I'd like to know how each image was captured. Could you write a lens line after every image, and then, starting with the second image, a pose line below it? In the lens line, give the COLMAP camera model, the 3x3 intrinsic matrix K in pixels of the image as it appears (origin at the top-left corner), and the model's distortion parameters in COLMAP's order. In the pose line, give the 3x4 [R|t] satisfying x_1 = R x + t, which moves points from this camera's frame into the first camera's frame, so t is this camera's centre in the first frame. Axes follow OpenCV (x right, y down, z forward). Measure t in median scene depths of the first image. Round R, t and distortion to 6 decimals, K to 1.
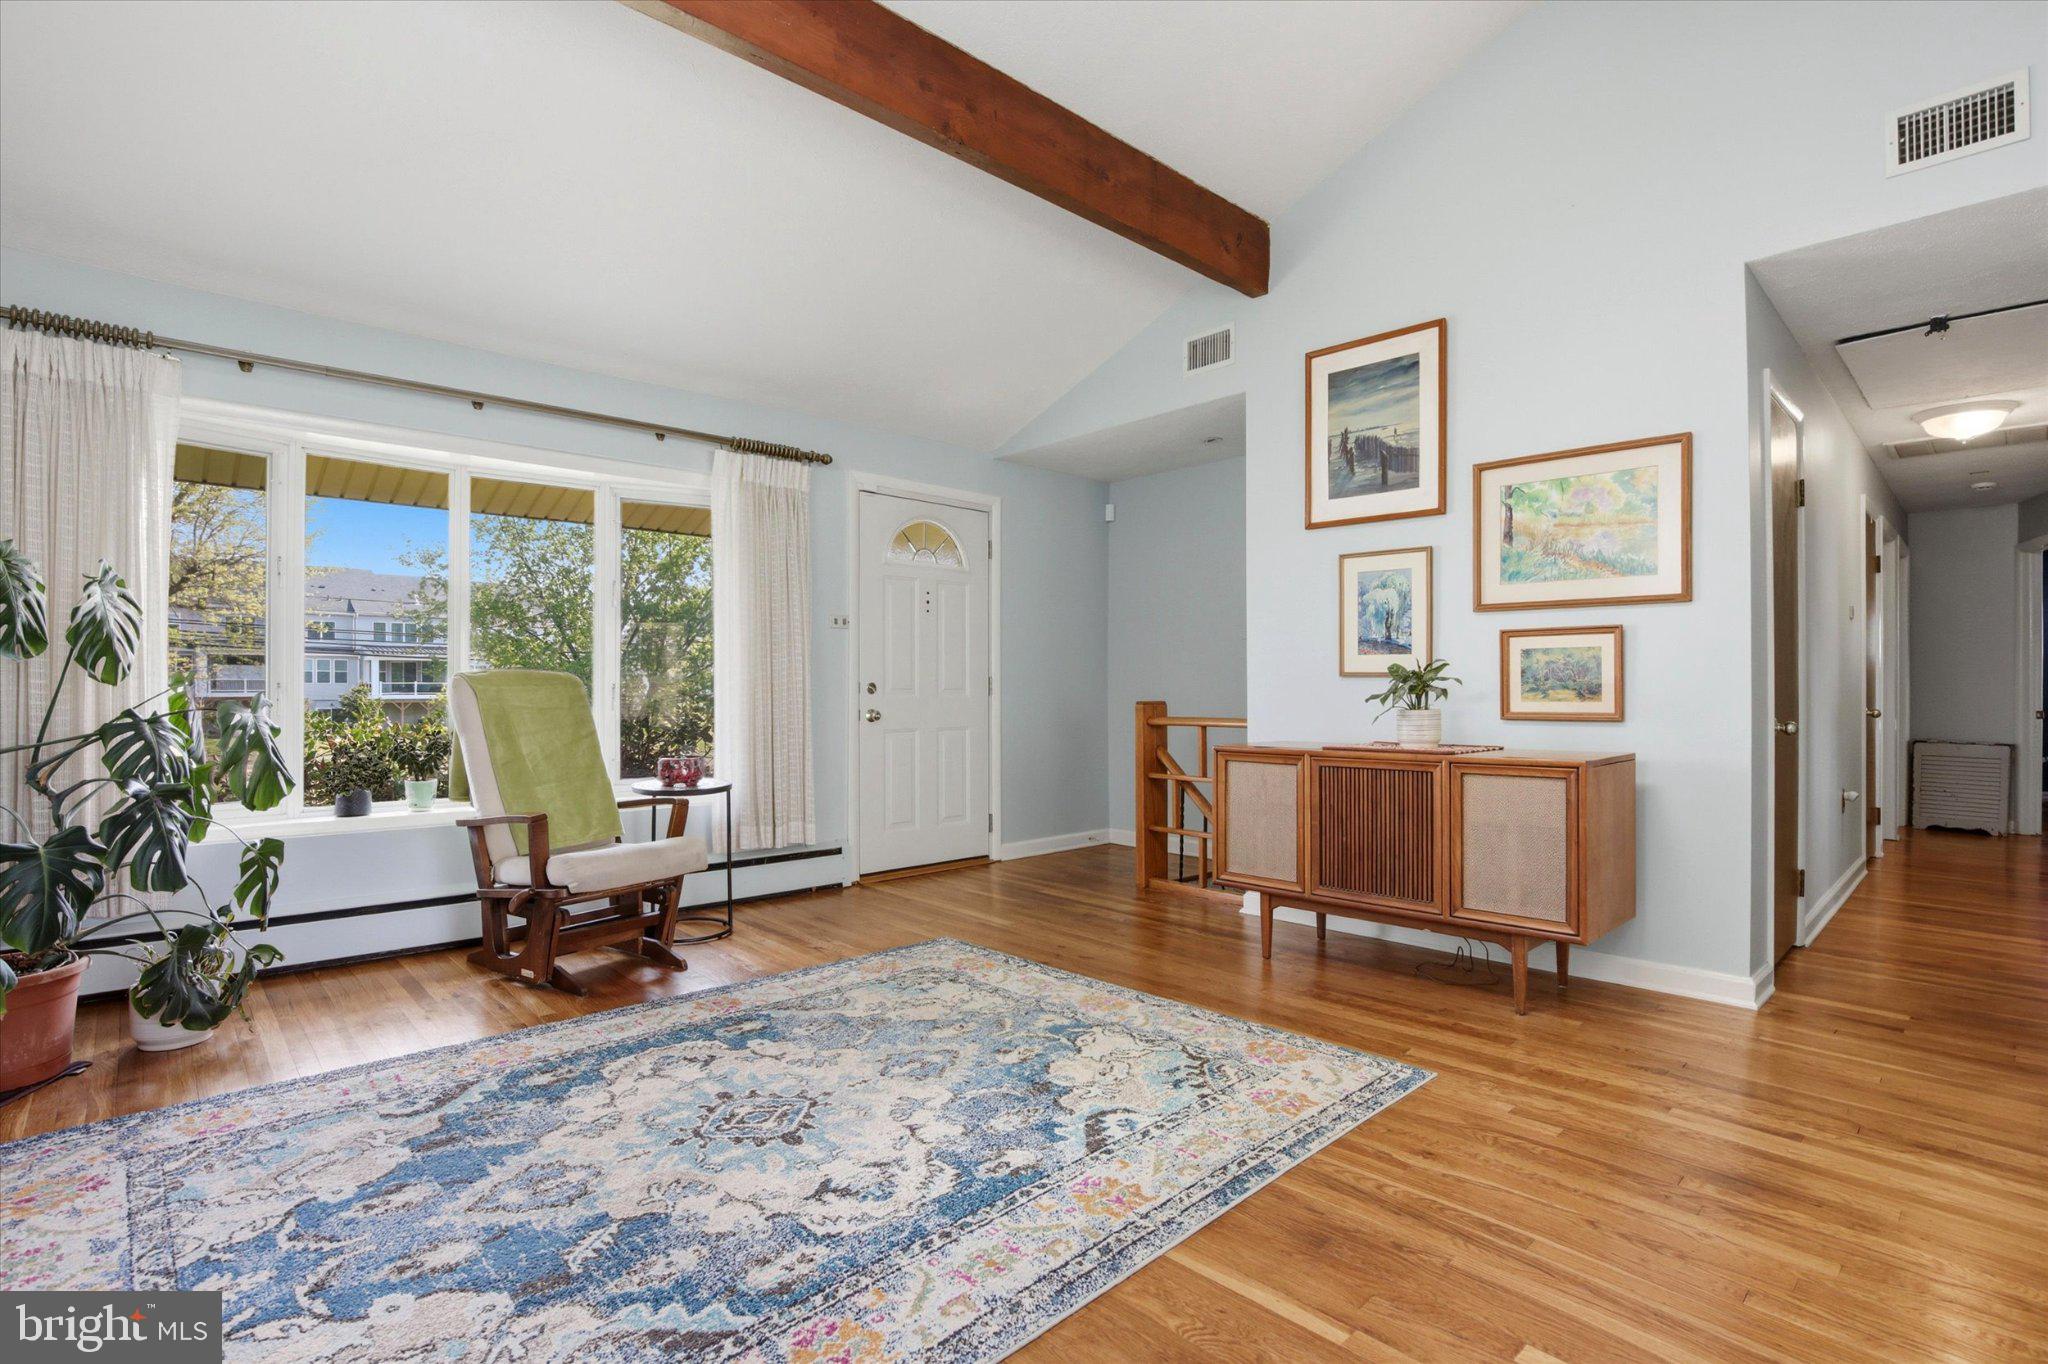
lens RADIAL K [[974.9, 0, 1035.7], [0, 974.9, 688.2], [0, 0, 1]] dist [-0.024861, 0.000372]
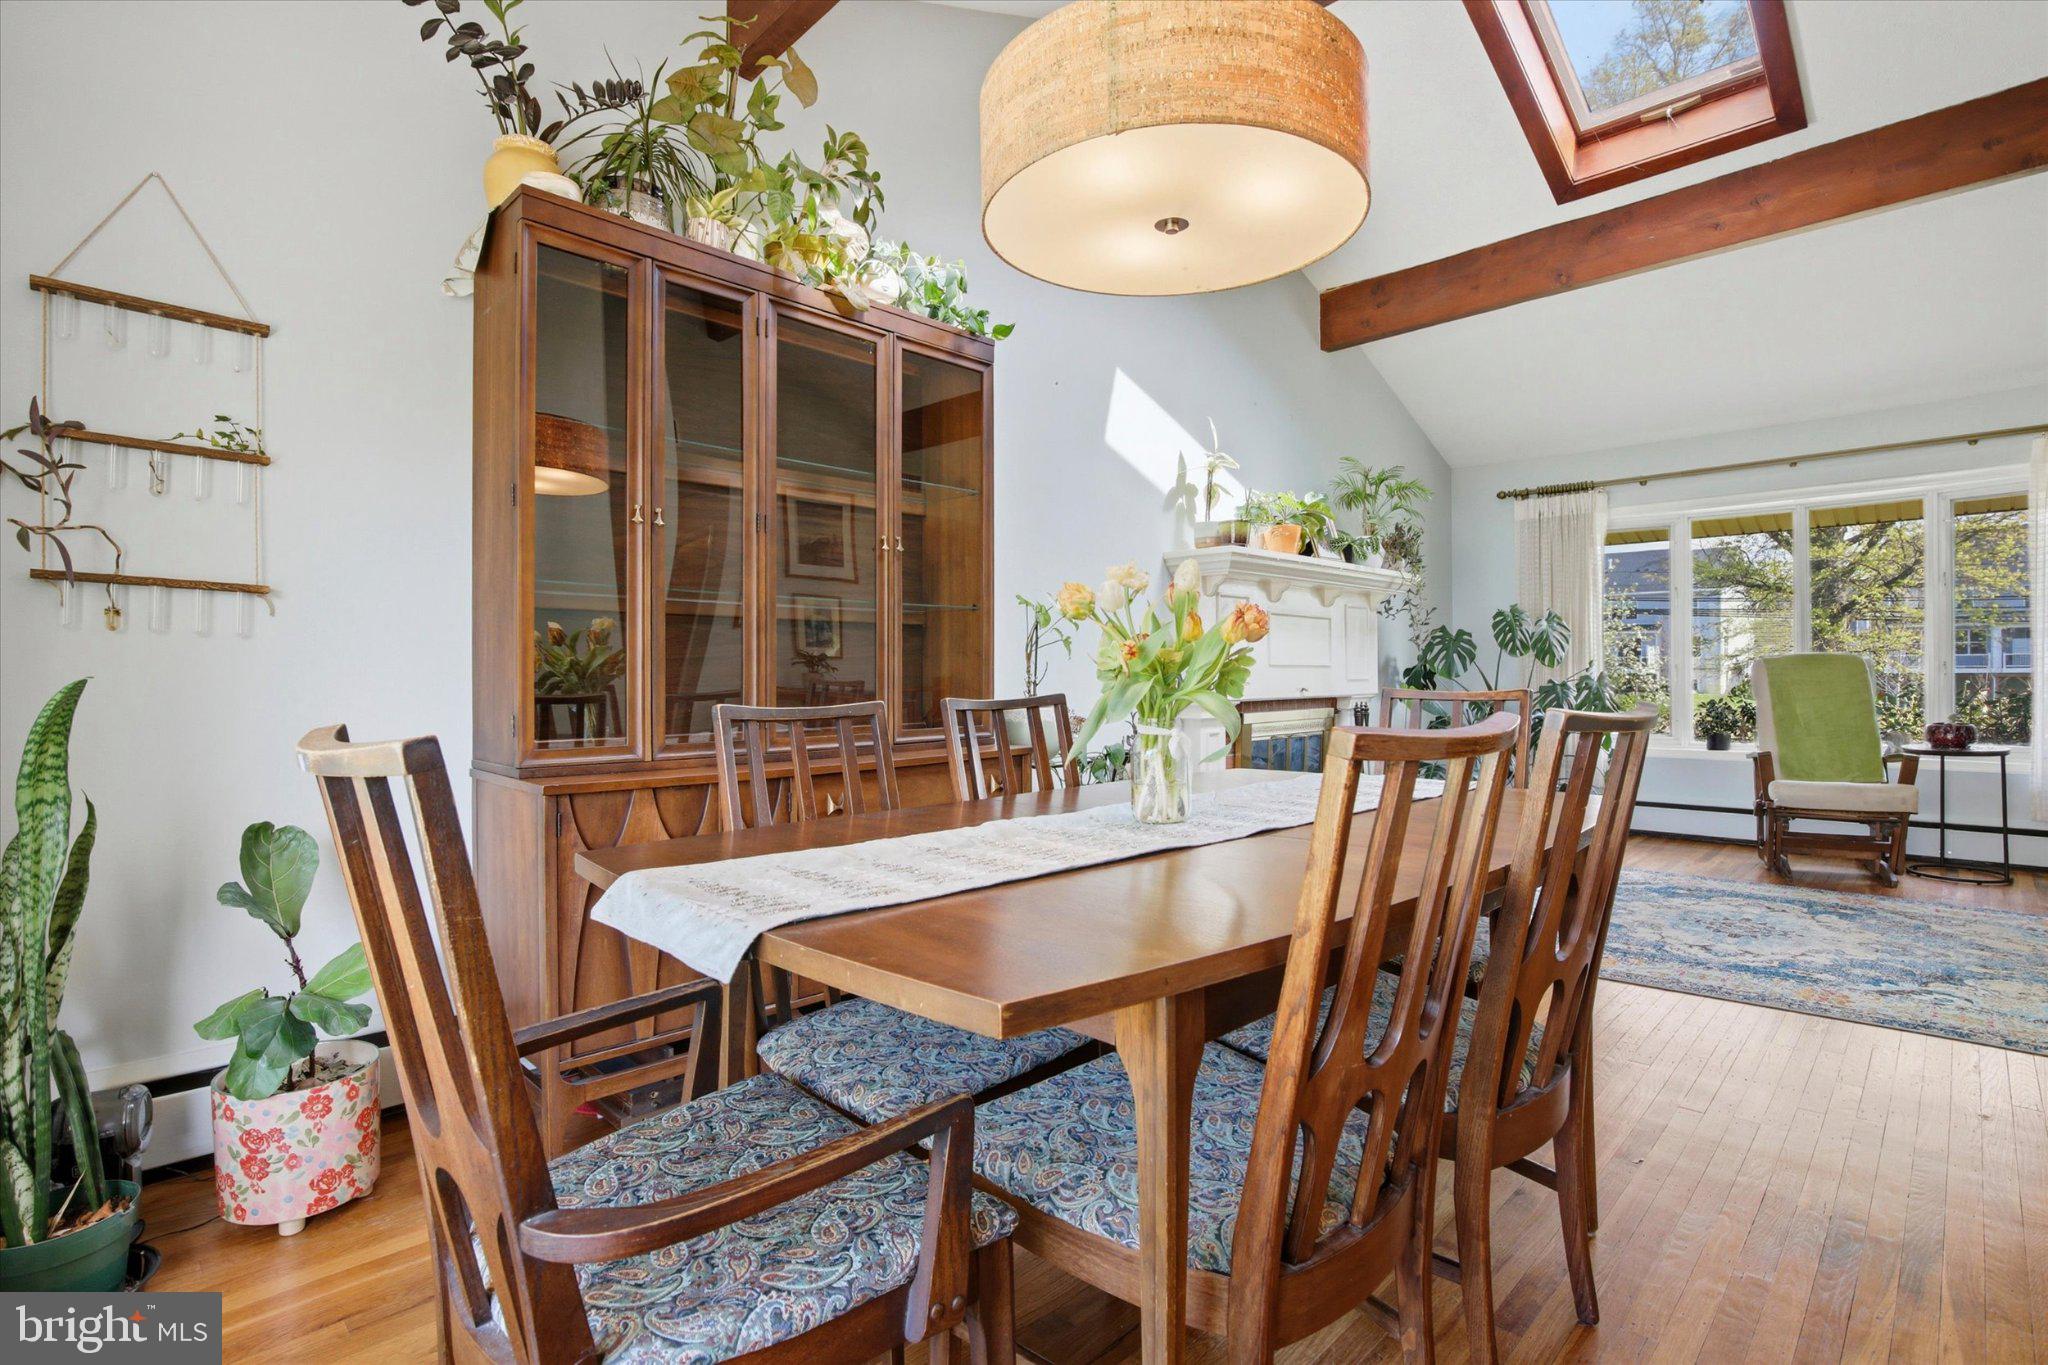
lens RADIAL K [[981.4, 0, 1030.1], [0, 981.4, 674.6], [0, 0, 1]] dist [-0.054193, 0.019635]
pose [[0.026254, 0.001647, -0.999654, 1.108997], [0.009407, 0.999954, 0.001895, -0.002467], [0.999611, -0.009453, 0.026237, -0.200847]]
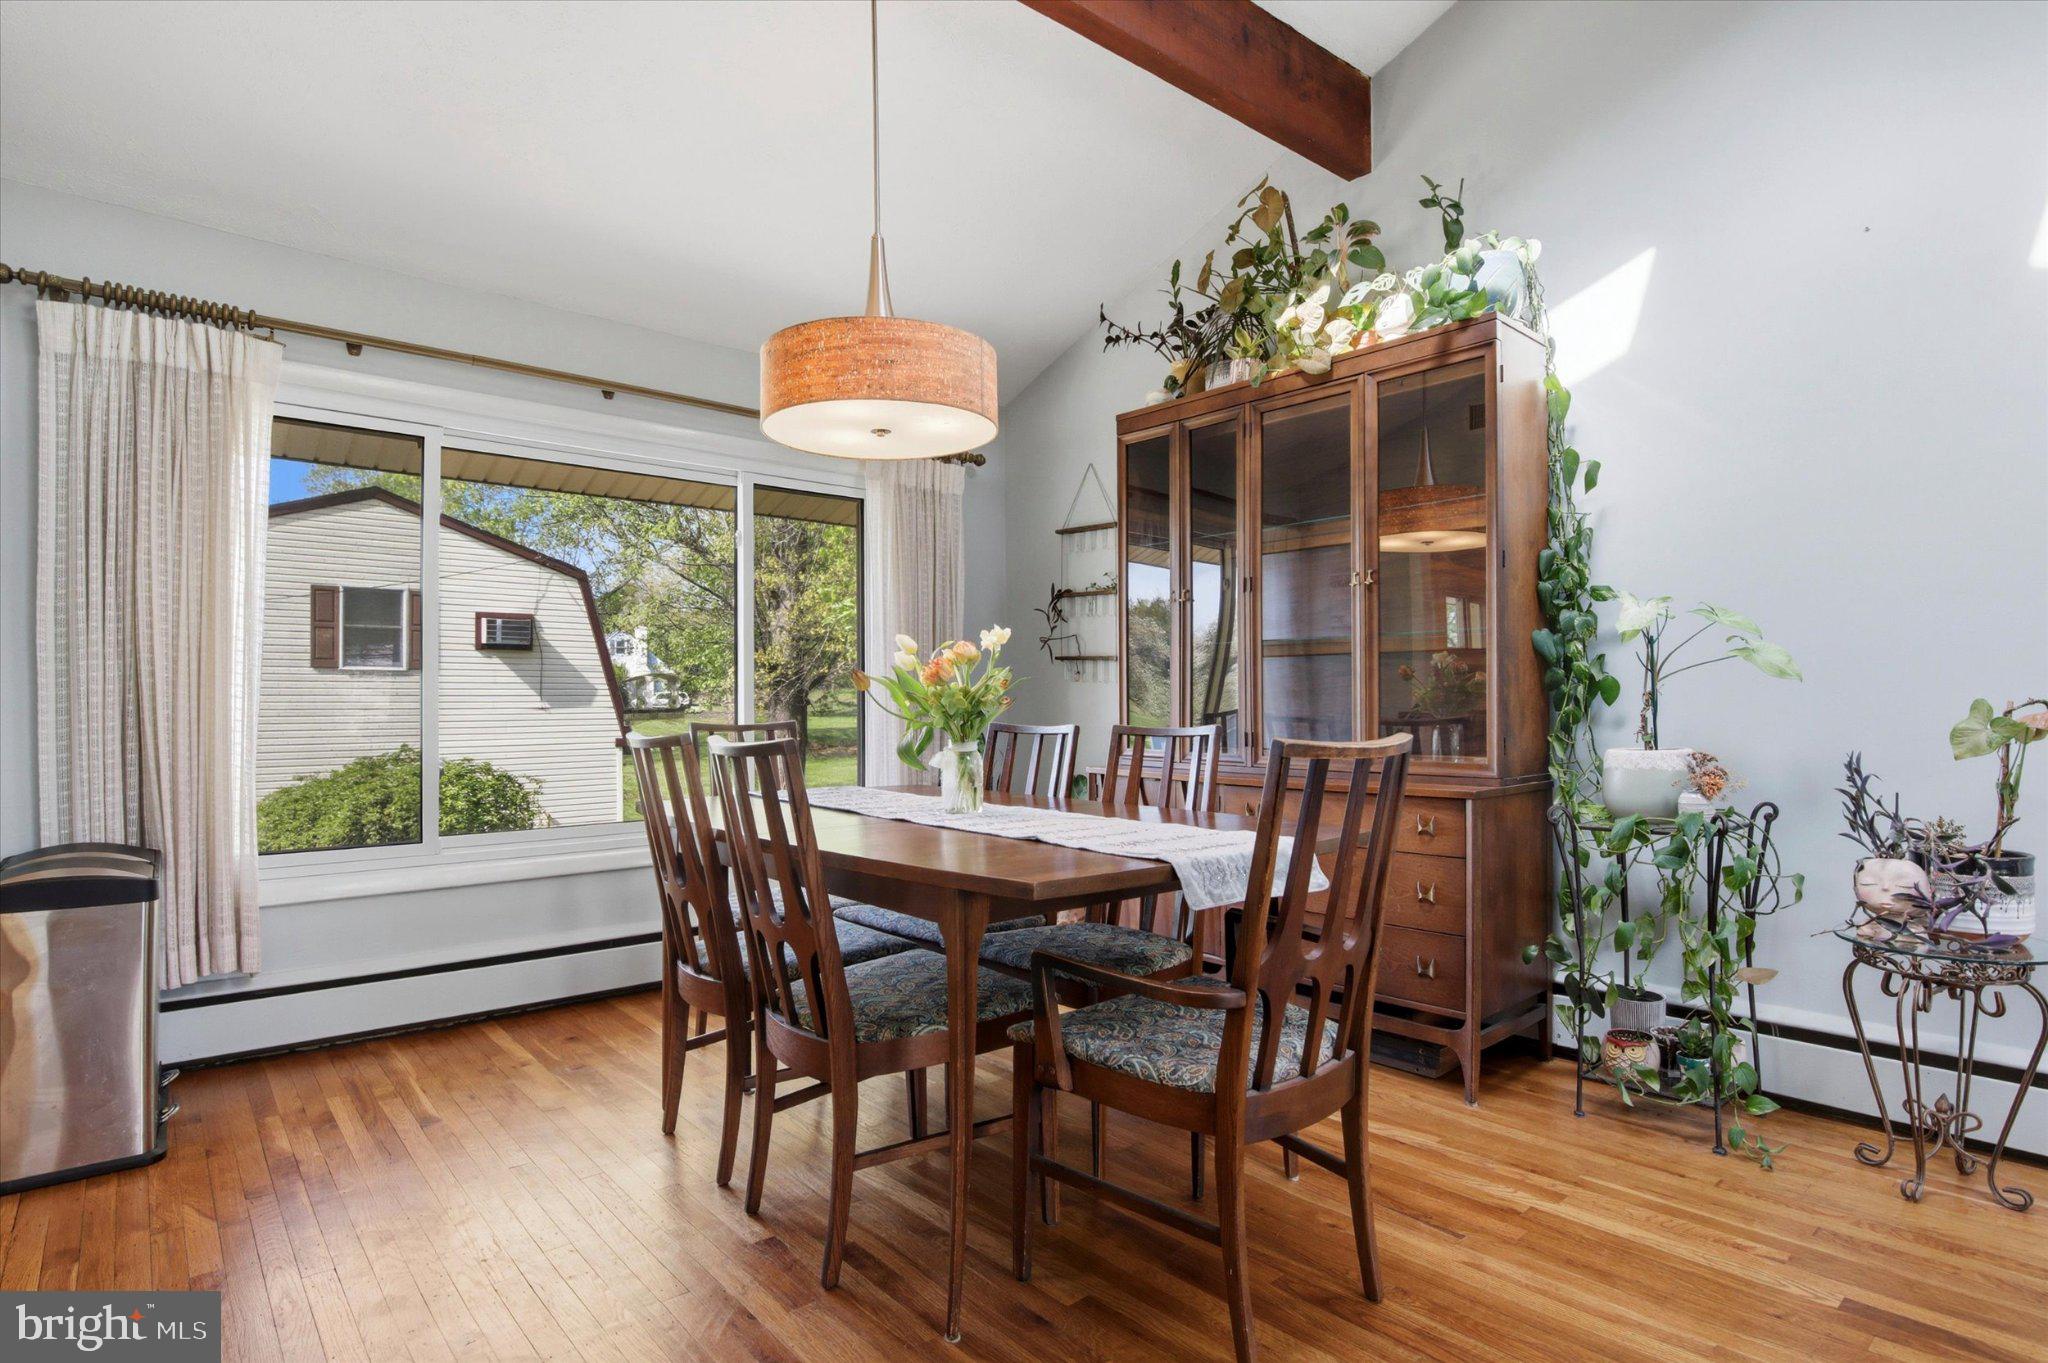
lens RADIAL K [[1043.3, 0, 1033.2], [0, 1043.3, 694.3], [0, 0, 1]] dist [-0.012061, 0.000015]
pose [[-0.999156, 0.007283, 0.040415, 0.393391], [0.006874, 0.999924, -0.010253, -0.003412], [-0.040486, -0.009966, -0.999130, 0.825155]]
